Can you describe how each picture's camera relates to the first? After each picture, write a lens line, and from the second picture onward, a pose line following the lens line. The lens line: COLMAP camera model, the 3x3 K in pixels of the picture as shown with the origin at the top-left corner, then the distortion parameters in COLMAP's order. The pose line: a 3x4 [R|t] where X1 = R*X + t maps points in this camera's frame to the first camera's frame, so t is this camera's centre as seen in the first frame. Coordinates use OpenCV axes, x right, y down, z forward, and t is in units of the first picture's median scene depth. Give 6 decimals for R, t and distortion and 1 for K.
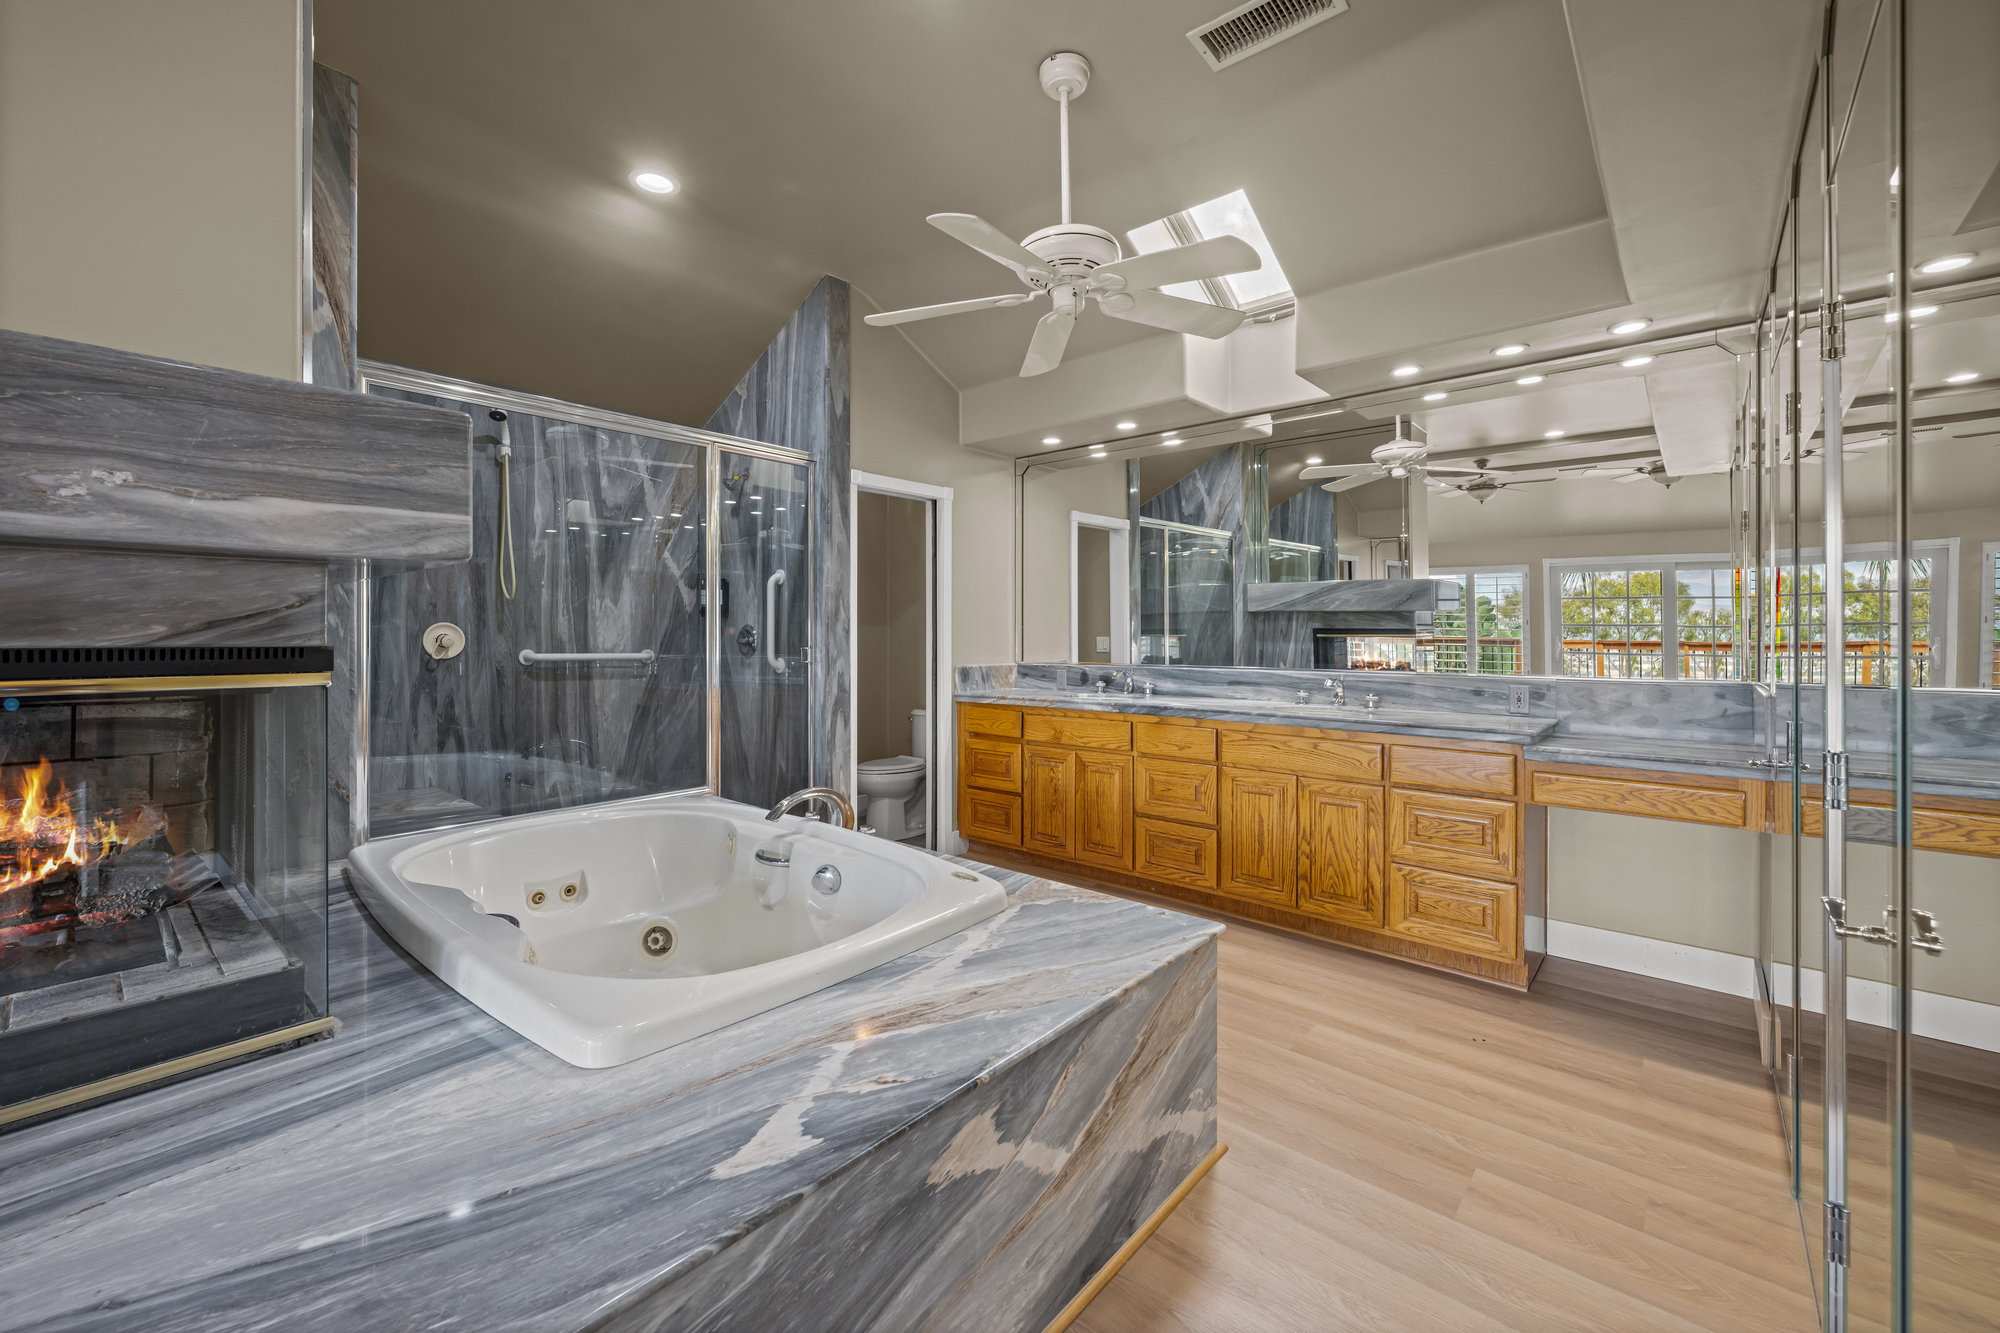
lens RADIAL K [[804.2, 0, 1008.2], [0, 804.2, 638.8], [0, 0, 1]] dist [-0.003285, -0.000329]
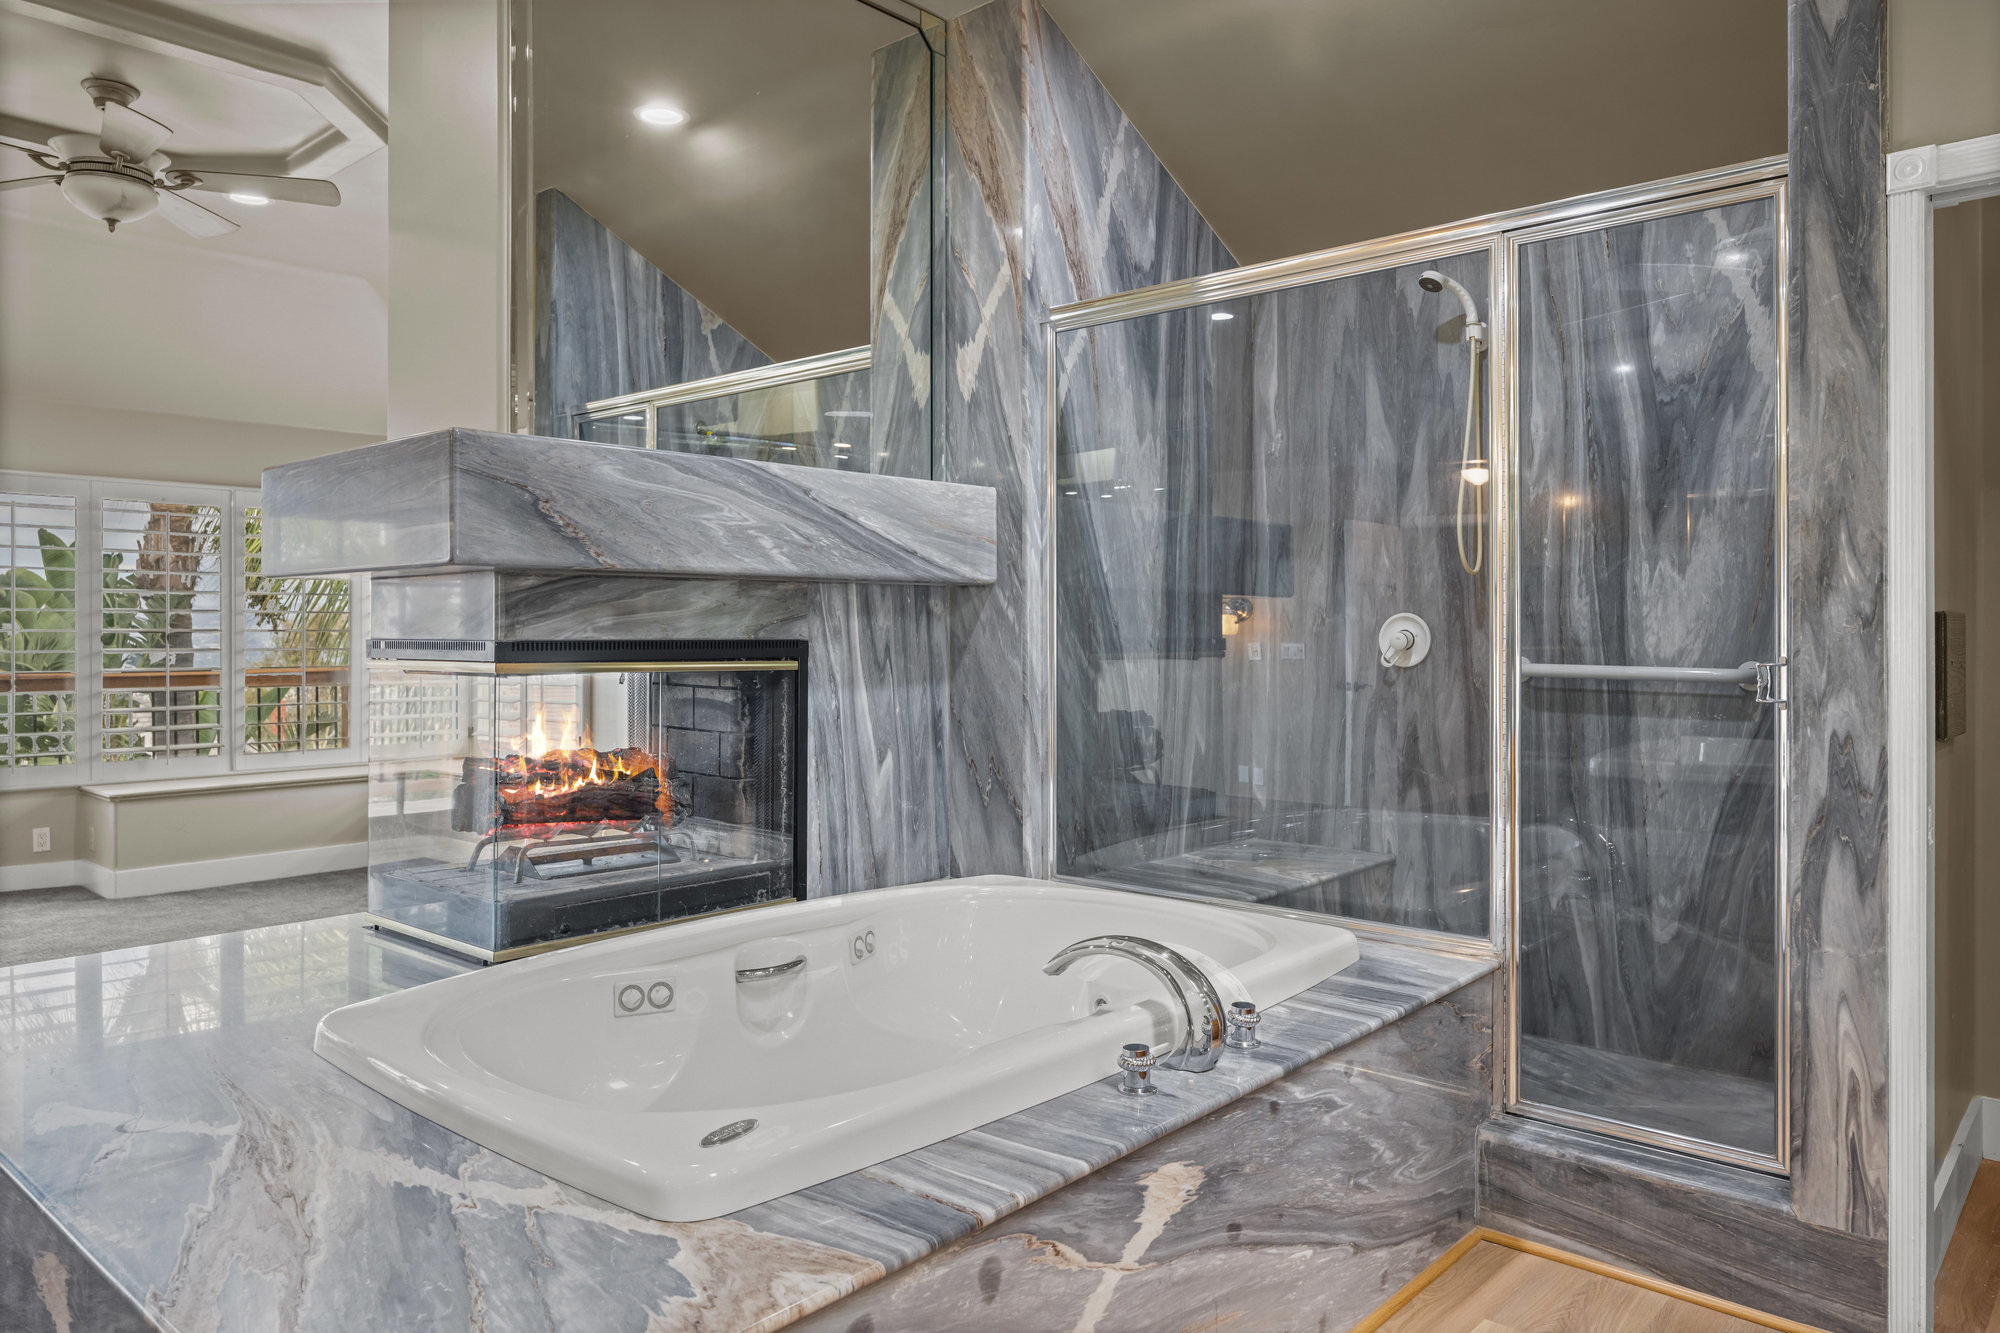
lens RADIAL K [[1349.3, 0, 997.7], [0, 1349.3, 656.5], [0, 0, 1]] dist [-0.010103, 0.000519]
pose [[-0.019904, 0.017694, -0.999645, 0.427807], [-0.005193, 0.999828, 0.017801, -0.002113], [0.999788, 0.005546, -0.019809, 0.677656]]
